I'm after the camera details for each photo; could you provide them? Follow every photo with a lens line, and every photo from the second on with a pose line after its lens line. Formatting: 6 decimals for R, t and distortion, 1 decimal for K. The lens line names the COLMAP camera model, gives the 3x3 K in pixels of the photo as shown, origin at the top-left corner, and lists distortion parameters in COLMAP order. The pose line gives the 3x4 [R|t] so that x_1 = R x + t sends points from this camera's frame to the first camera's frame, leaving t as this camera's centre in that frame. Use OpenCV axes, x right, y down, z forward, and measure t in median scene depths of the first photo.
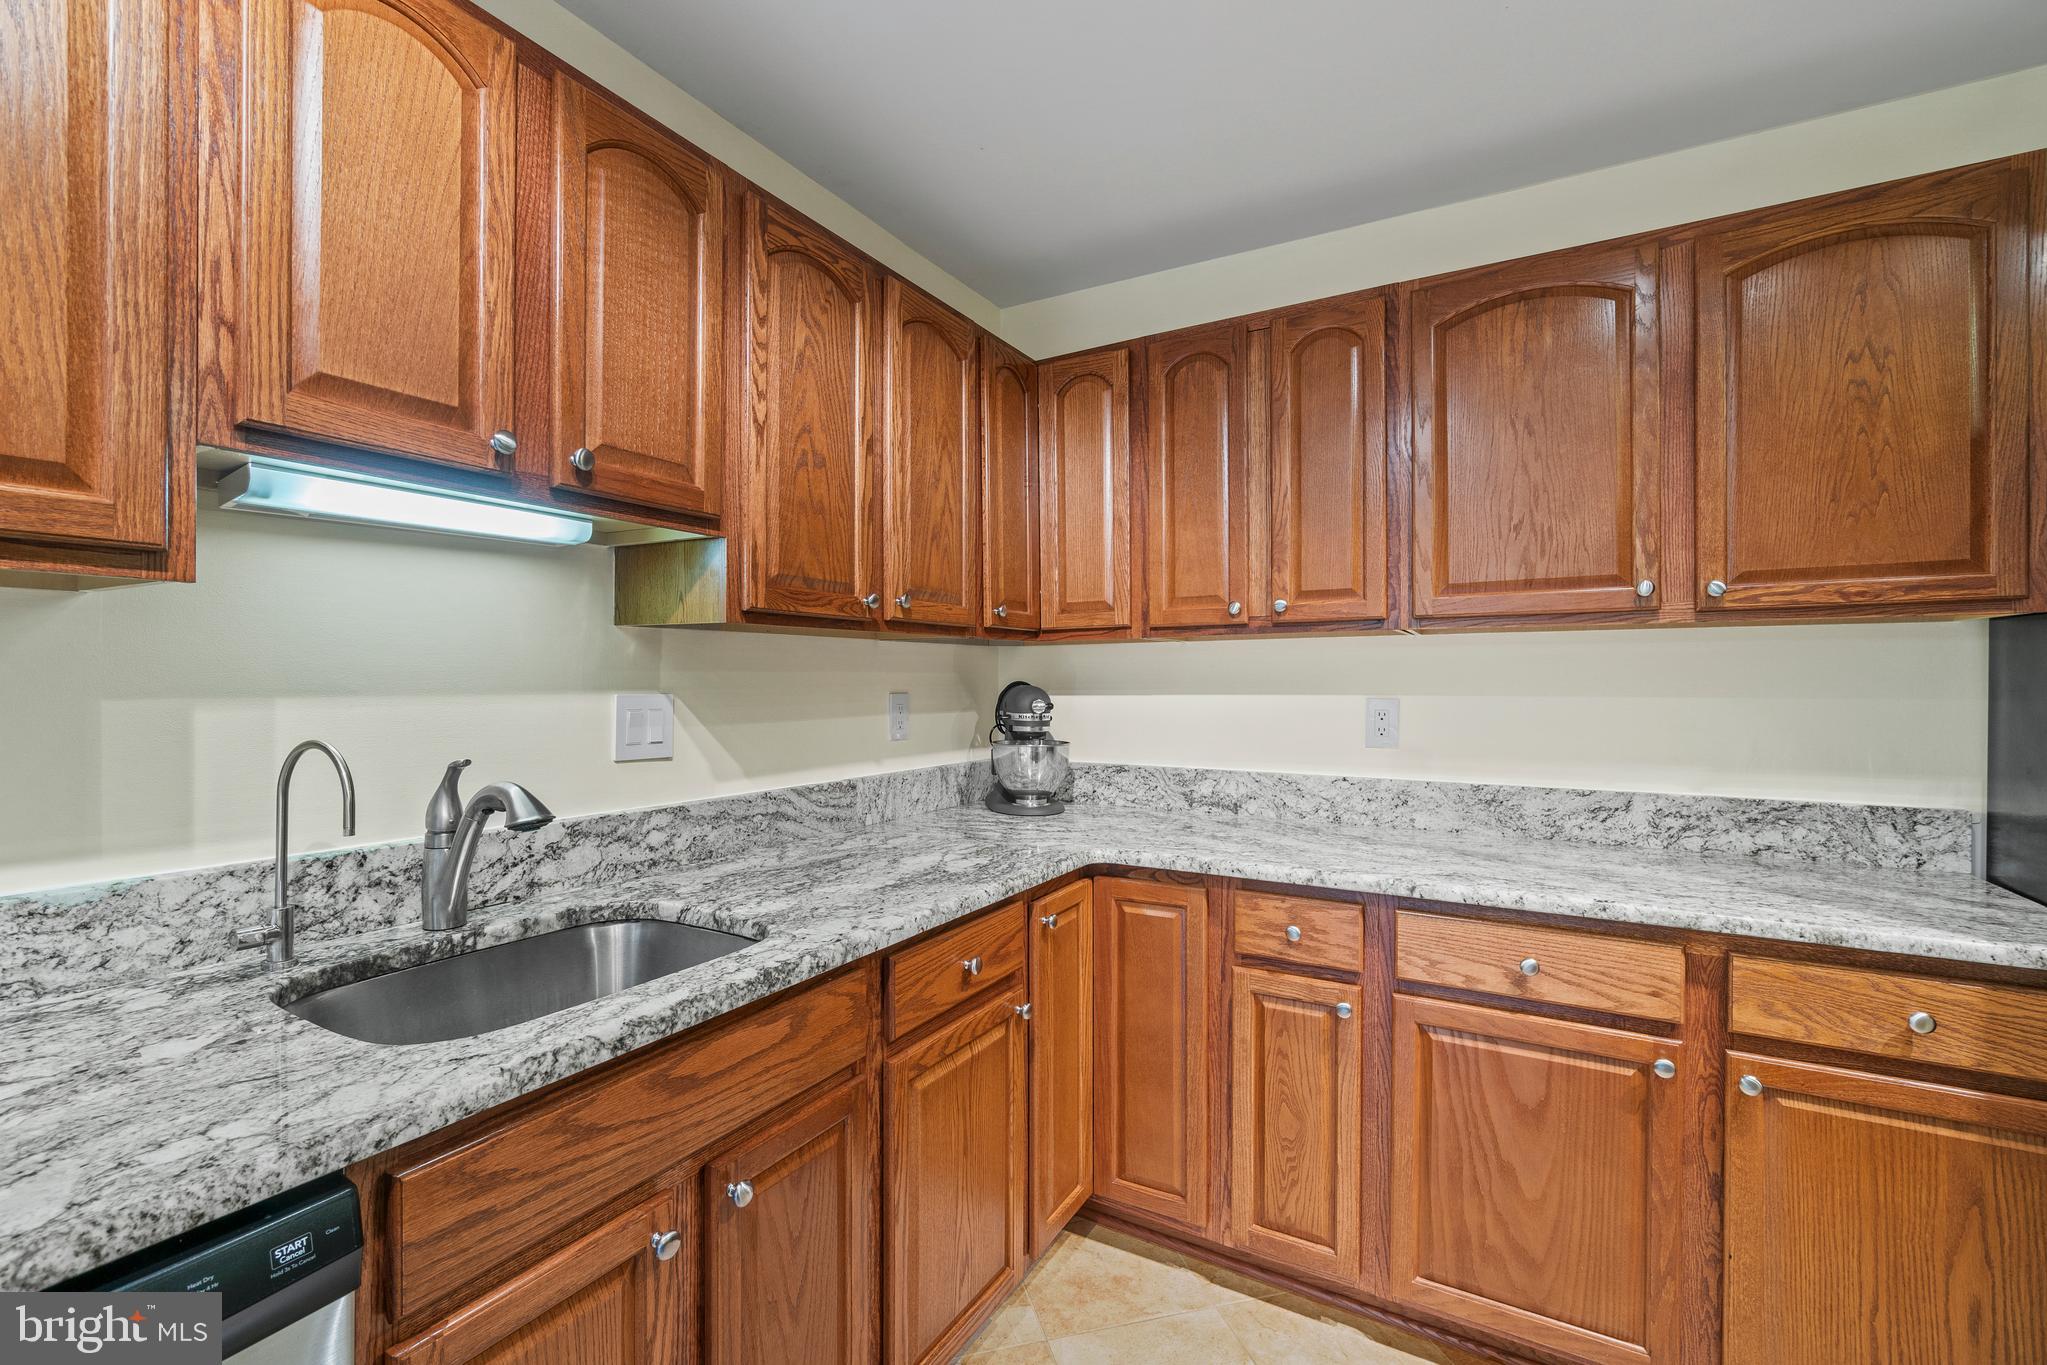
lens RADIAL K [[875.8, 0, 1028.9], [0, 875.8, 686.2], [0, 0, 1]] dist [-0.001965, -0.000384]
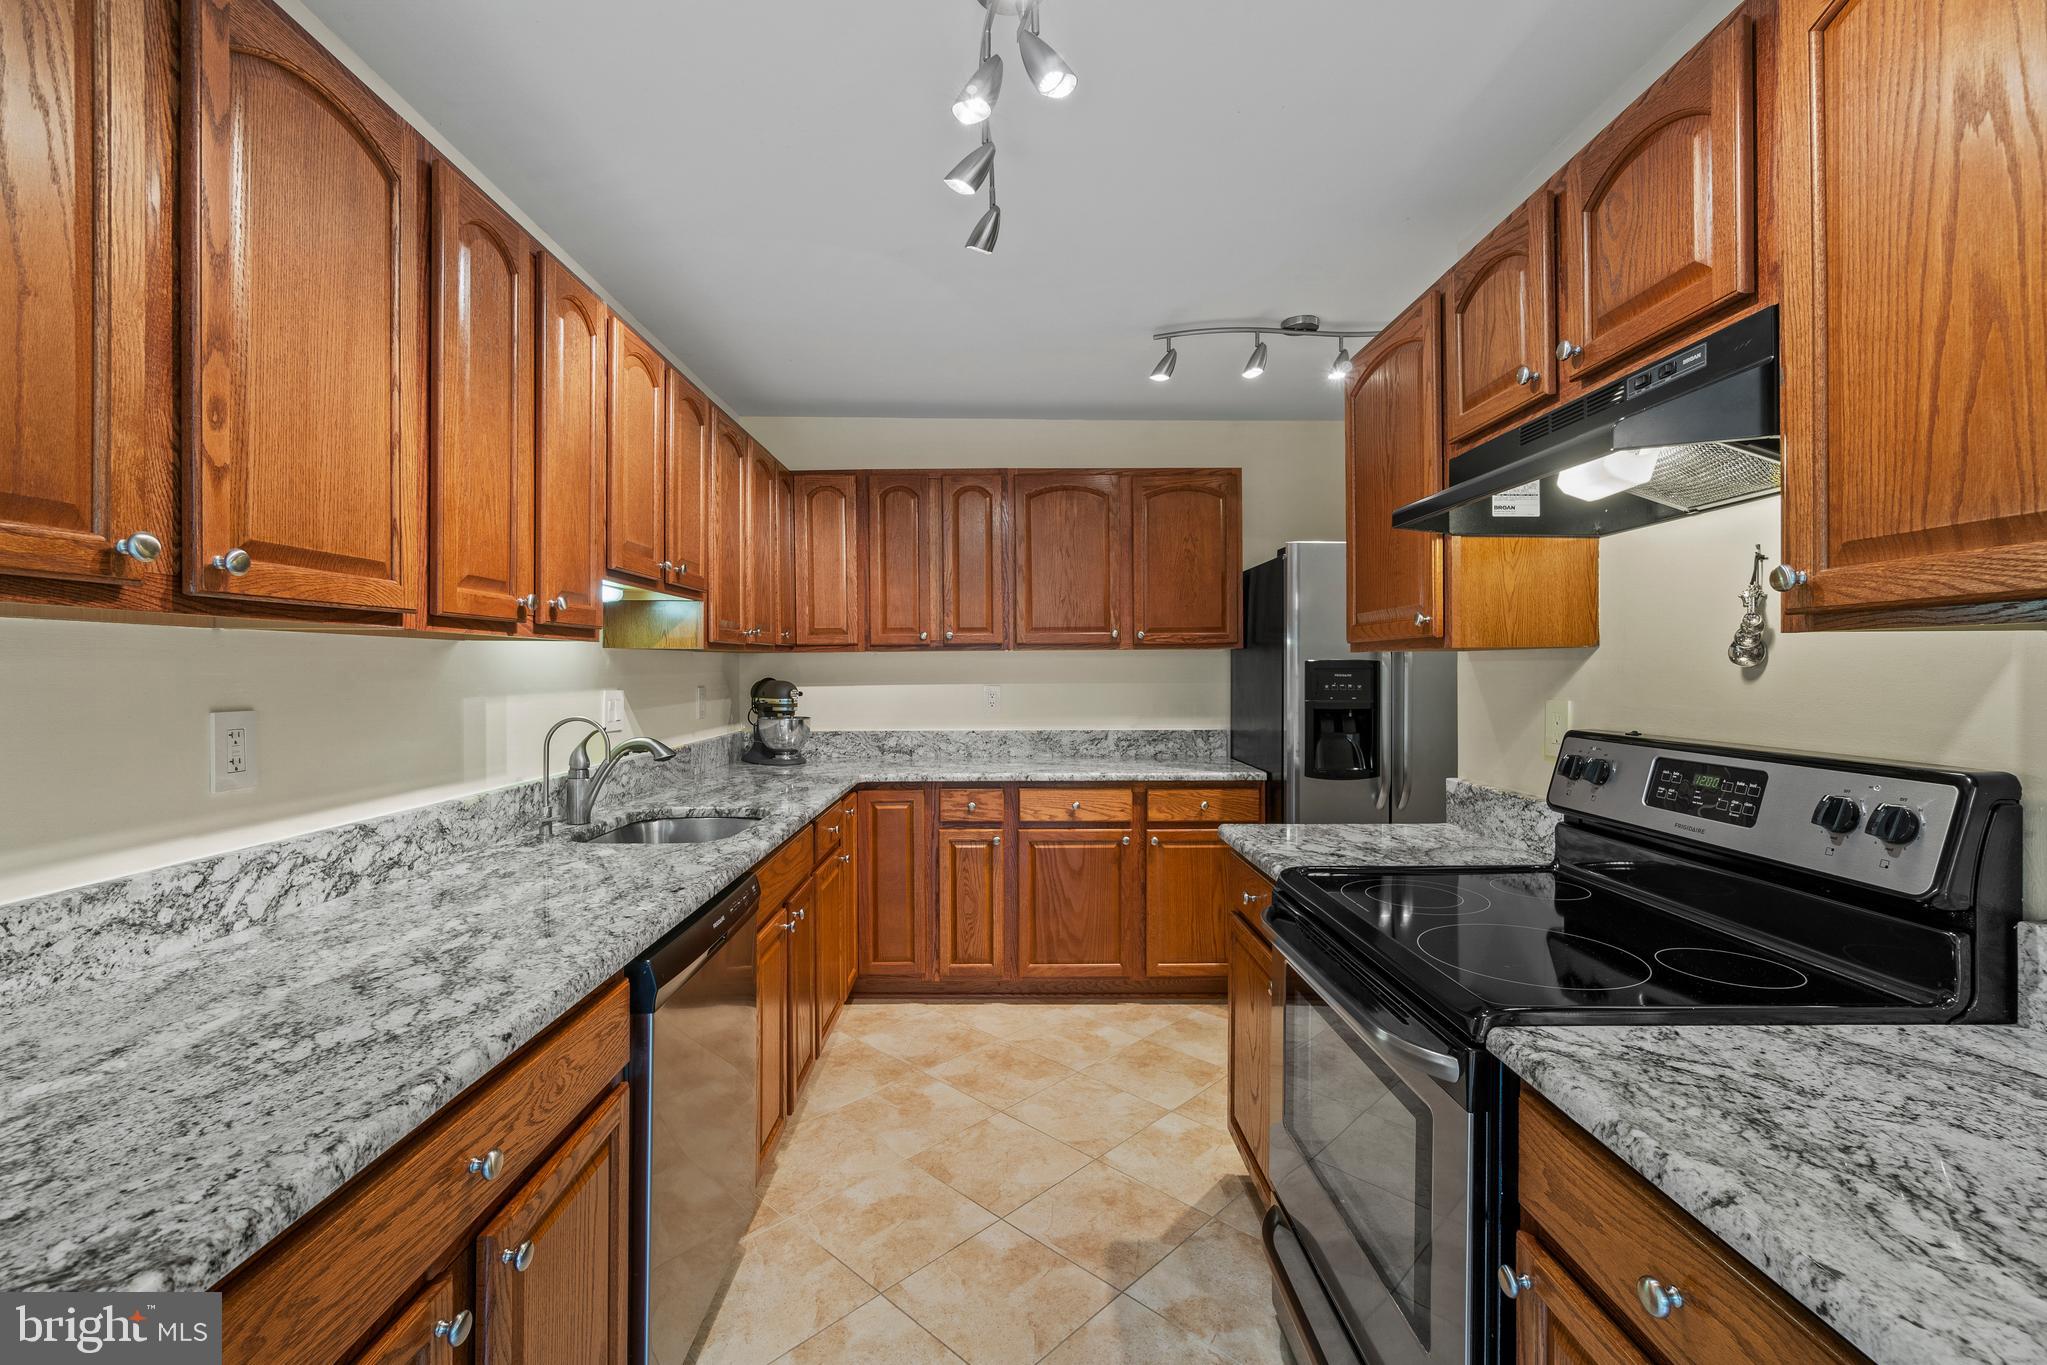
lens RADIAL K [[875.8, 0, 1019.6], [0, 875.8, 673.6], [0, 0, 1]] dist [-0.001965, -0.000384]
pose [[0.856964, -0.007754, 0.515318, -0.582423], [0.007217, 0.999969, 0.003045, -0.019232], [-0.515326, 0.001110, 0.856993, -0.697758]]
